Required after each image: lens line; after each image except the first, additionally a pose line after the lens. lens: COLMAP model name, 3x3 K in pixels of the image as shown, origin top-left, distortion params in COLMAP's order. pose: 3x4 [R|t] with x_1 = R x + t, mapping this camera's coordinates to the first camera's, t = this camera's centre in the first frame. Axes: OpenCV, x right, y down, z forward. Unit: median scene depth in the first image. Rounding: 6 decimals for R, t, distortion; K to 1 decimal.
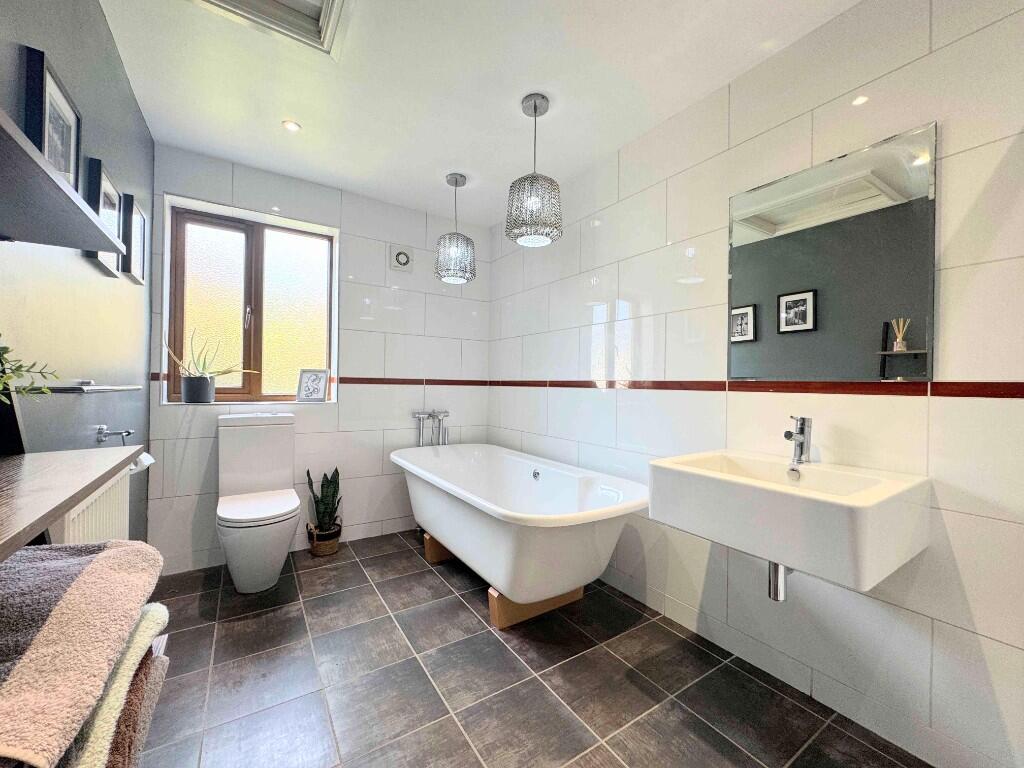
lens RADIAL K [[410.3, 0, 510.8], [0, 410.3, 383.4], [0, 0, 1]] dist [-0.002070, -0.000198]
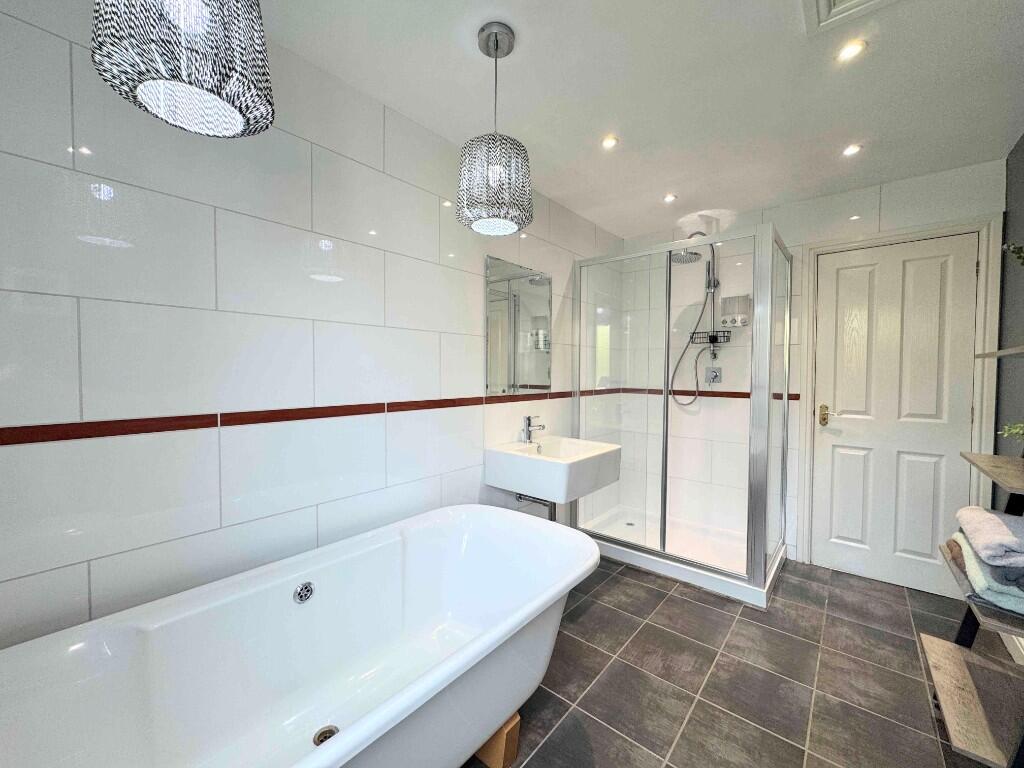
lens RADIAL K [[410.3, 0, 510.8], [0, 410.3, 383.4], [0, 0, 1]] dist [-0.002070, -0.000198]
pose [[-0.293123, -0.049354, 0.954800, -0.726306], [-0.016166, 0.998780, 0.046664, -0.108560], [-0.955938, -0.001757, -0.293563, 1.290496]]
